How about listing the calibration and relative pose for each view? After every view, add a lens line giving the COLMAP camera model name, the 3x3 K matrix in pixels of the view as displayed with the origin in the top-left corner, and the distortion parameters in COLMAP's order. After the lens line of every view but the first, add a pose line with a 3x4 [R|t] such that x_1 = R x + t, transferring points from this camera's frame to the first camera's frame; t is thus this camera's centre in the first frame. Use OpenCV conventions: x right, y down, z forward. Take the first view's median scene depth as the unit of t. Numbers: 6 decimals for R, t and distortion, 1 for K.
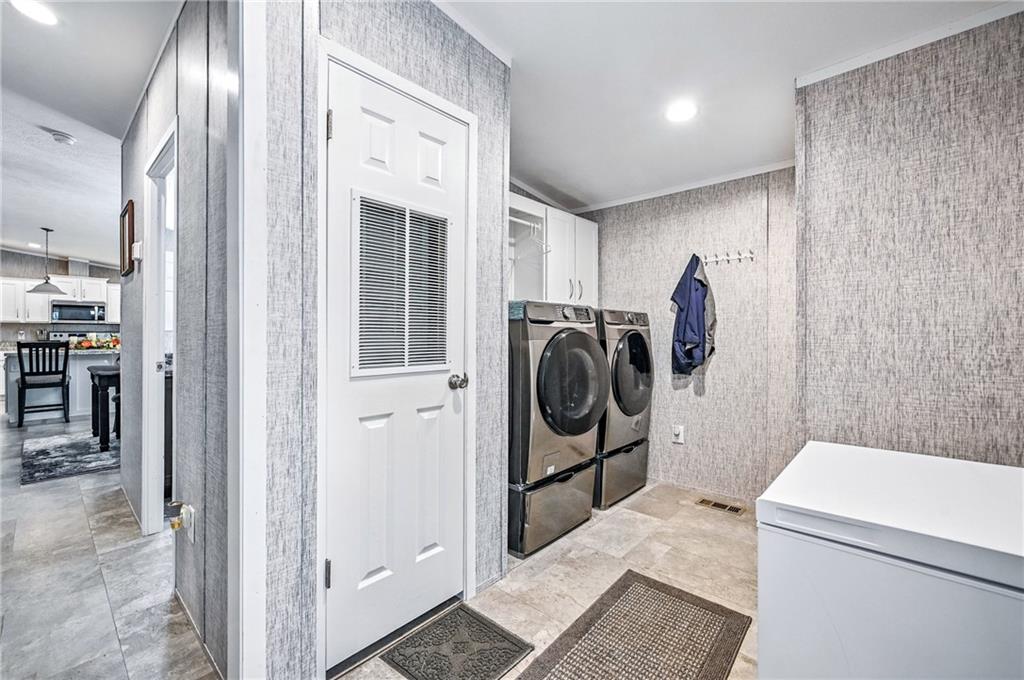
lens RADIAL K [[428.2, 0, 506.7], [0, 428.2, 335.4], [0, 0, 1]] dist [-0.001721, -0.000171]
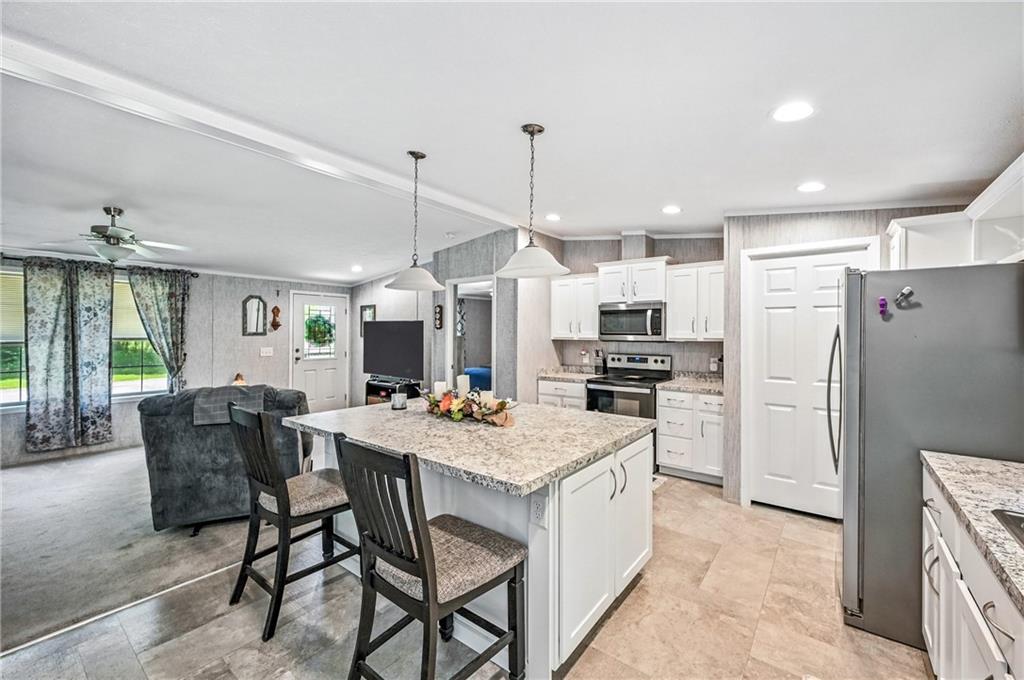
lens RADIAL K [[423.1, 0, 513.5], [0, 423.1, 334.5], [0, 0, 1]] dist [-0.002346, -0.000372]
pose [[0.081921, -0.002302, -0.996636, -0.443920], [-0.008304, 0.999961, -0.002992, -0.033791], [0.996604, 0.008521, 0.081898, 0.805733]]
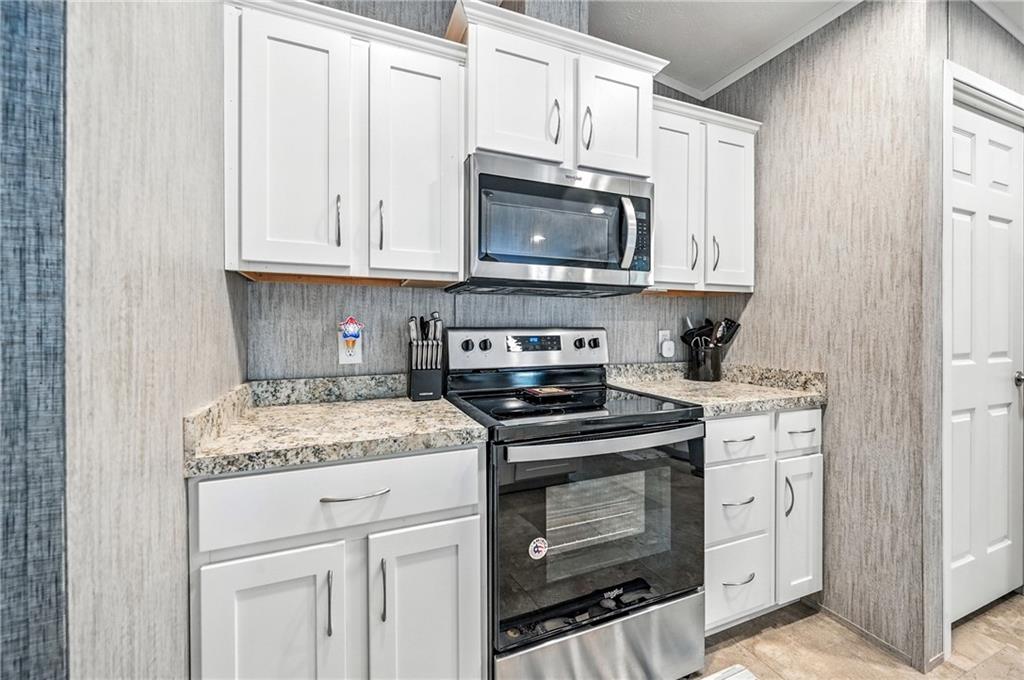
lens RADIAL K [[423.1, 0, 512.4], [0, 423.1, 333.8], [0, 0, 1]] dist [-0.002346, -0.000372]
pose [[0.910435, 0.002579, -0.413645, -0.958457], [0.002120, 0.999938, 0.010901, -0.007464], [0.413648, -0.010801, 0.910373, 0.828801]]
